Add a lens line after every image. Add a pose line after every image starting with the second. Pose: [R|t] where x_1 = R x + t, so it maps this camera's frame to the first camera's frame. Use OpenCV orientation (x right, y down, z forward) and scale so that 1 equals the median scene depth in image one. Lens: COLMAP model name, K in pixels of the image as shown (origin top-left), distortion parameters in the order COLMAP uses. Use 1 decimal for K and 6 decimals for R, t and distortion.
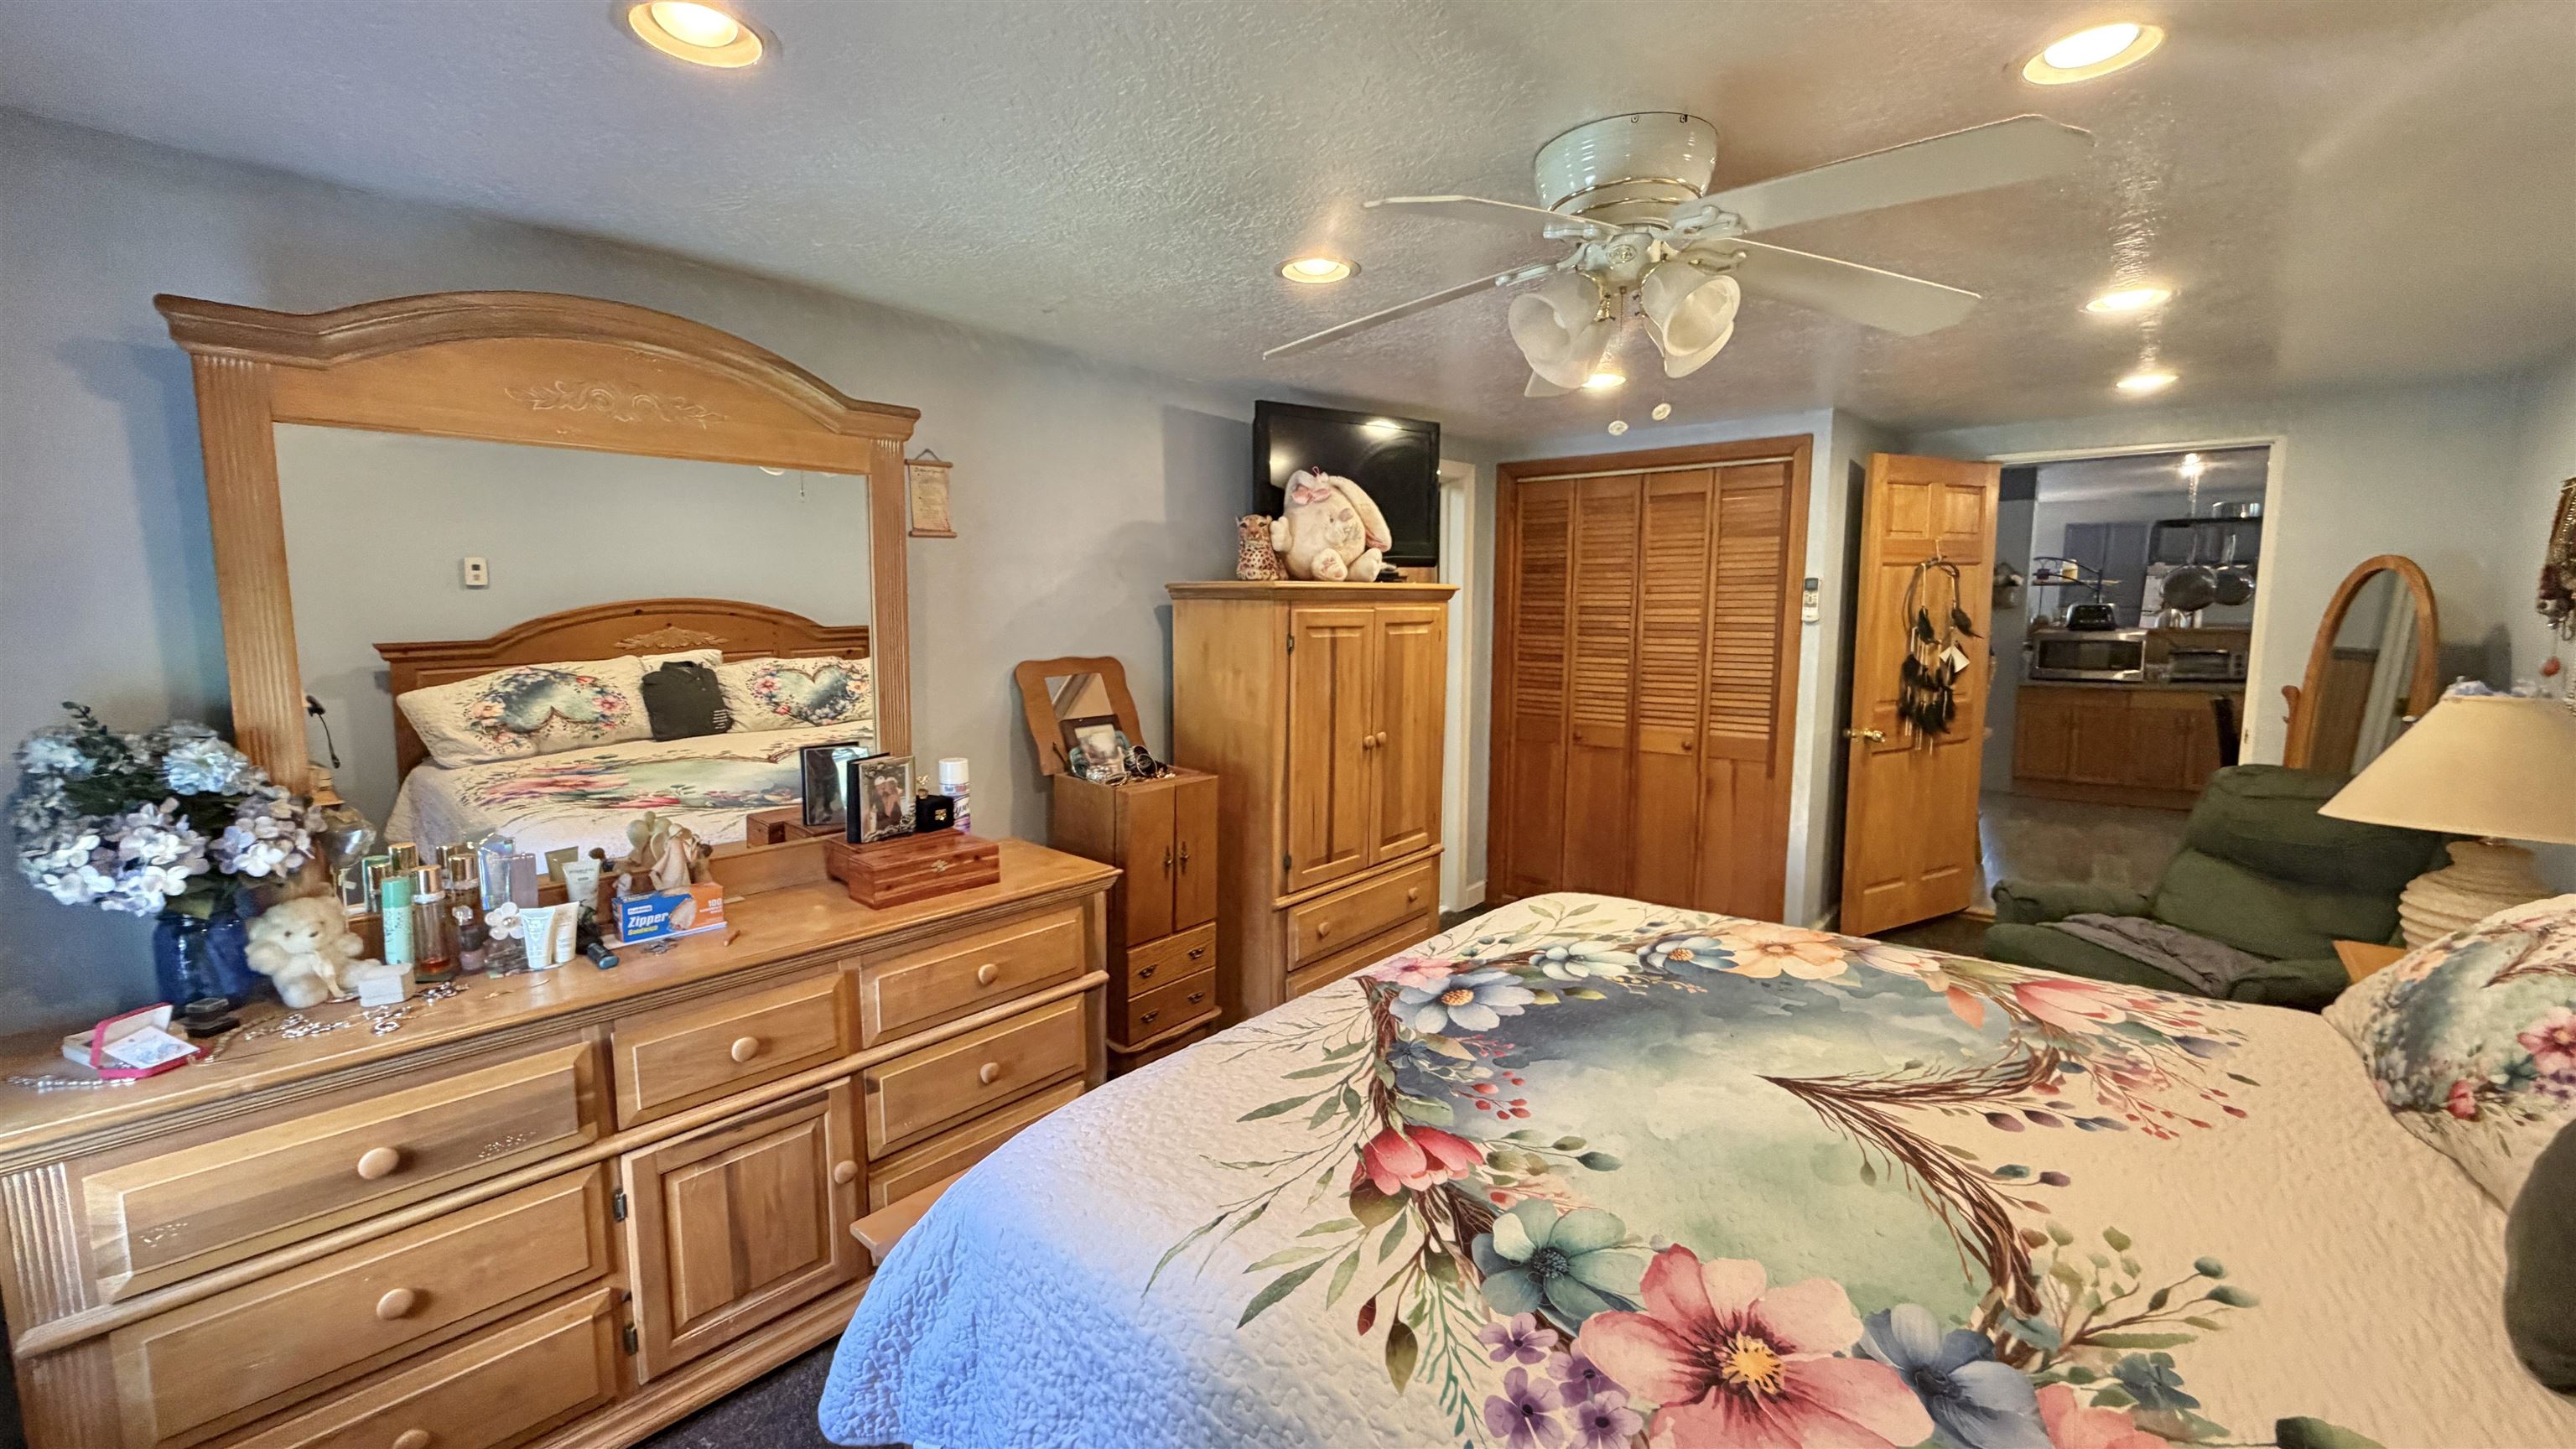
lens RADIAL K [[1026.2, 0, 1278.7], [0, 1026.2, 723.5], [0, 0, 1]] dist [-0.000396, -0.000424]
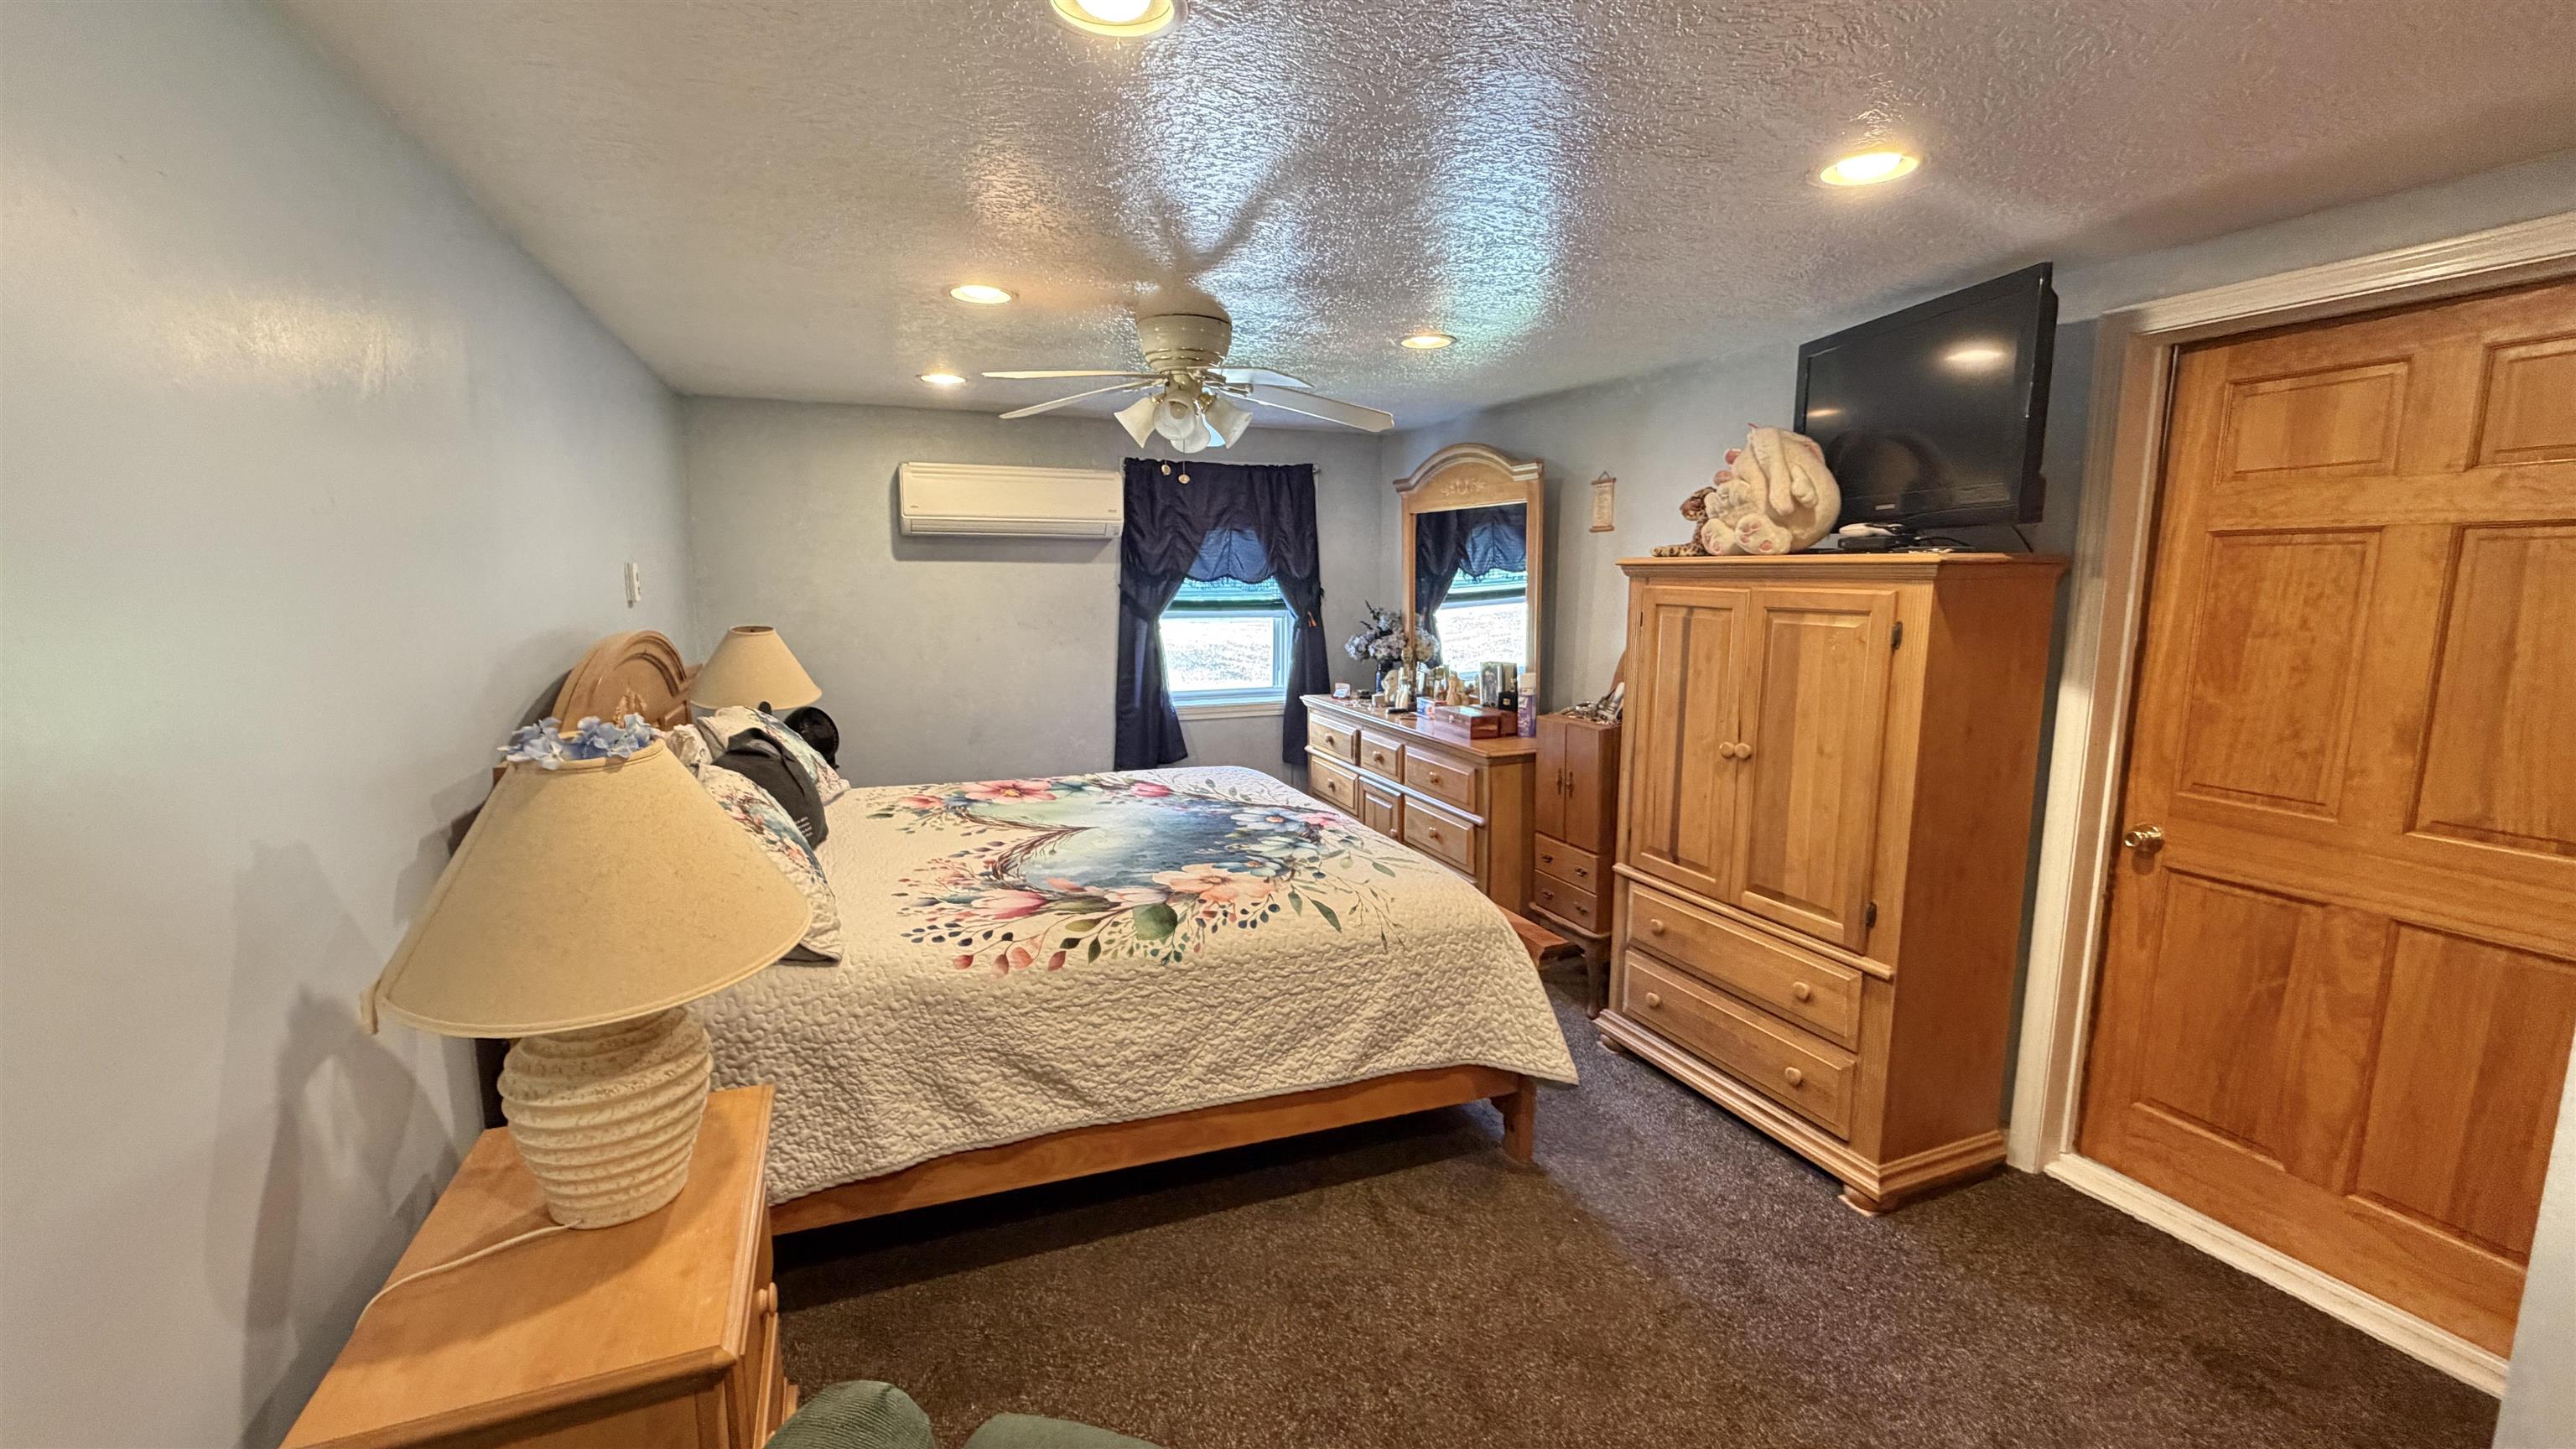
lens RADIAL K [[1026.2, 0, 1285.2], [0, 1026.2, 716.6], [0, 0, 1]] dist [-0.000396, -0.000424]
pose [[-0.447868, 0.130597, -0.884510, 1.511283], [-0.108309, 0.974065, 0.198661, -0.207105], [0.887515, 0.184774, -0.422108, 1.589135]]
